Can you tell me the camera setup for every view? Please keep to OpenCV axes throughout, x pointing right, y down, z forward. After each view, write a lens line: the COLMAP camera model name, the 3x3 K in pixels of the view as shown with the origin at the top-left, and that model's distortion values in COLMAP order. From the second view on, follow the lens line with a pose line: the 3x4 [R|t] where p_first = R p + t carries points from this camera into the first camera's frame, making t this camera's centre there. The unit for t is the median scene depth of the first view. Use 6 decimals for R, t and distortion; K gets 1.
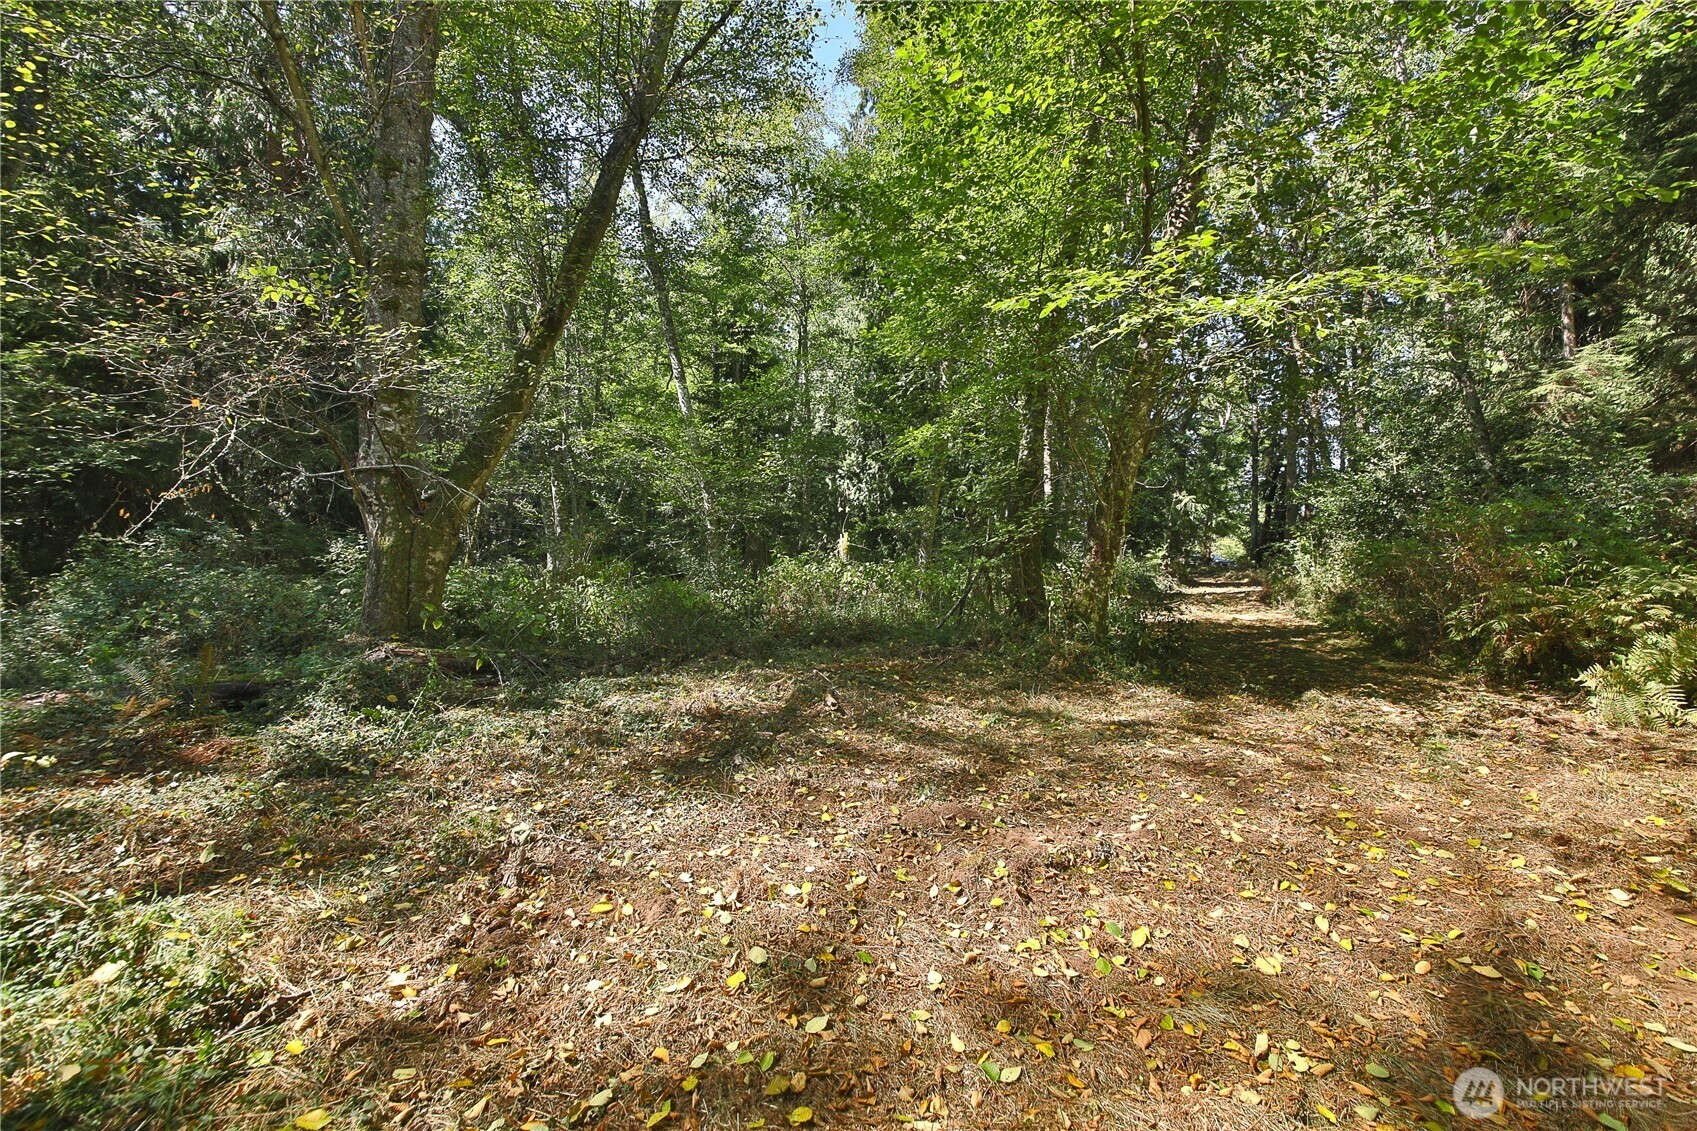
lens RADIAL K [[564.4, 0, 848.5], [0, 564.4, 565.5], [0, 0, 1]] dist [-0.036175, -0.000055]
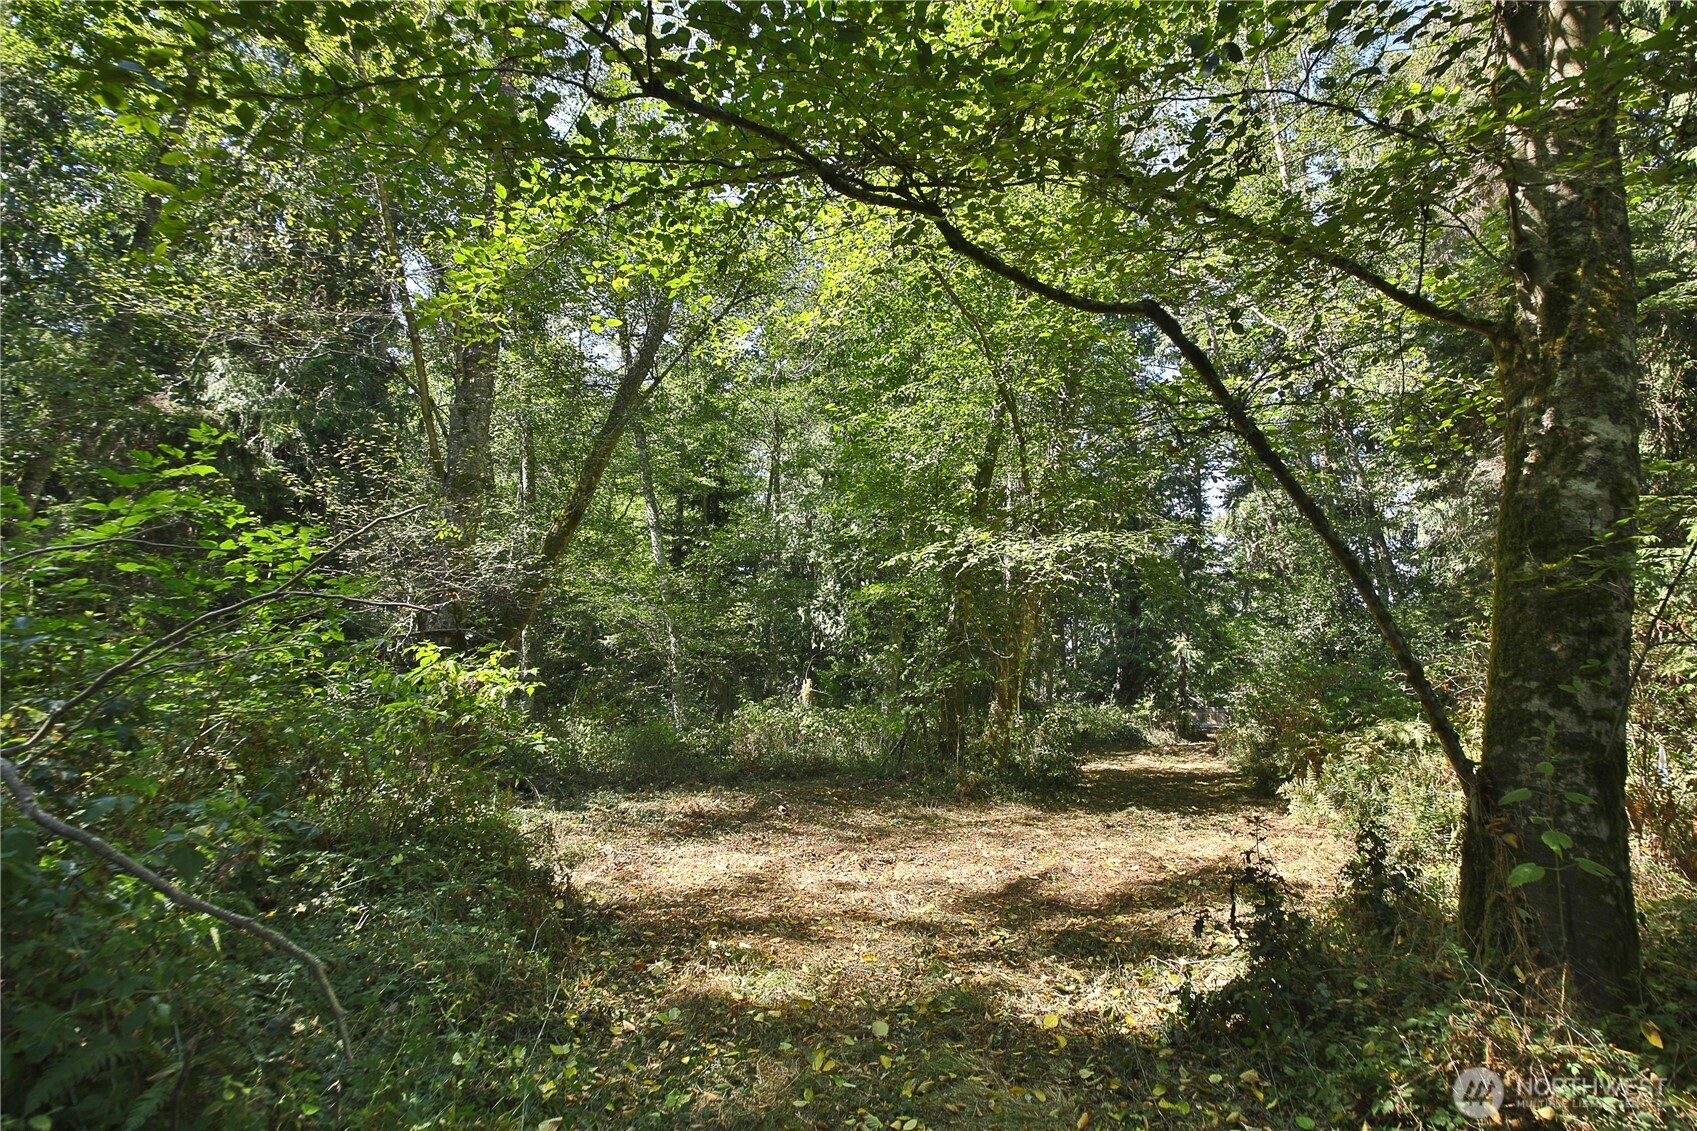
lens RADIAL K [[823.3, 0, 848.5], [0, 823.3, 565.5], [0, 0, 1]] dist [0.040234, -0.000002]
pose [[0.999843, 0.015023, 0.009382, 0.046957], [-0.013112, 0.983908, -0.178192, 0.005685], [-0.011908, 0.178041, 0.983951, -0.495636]]
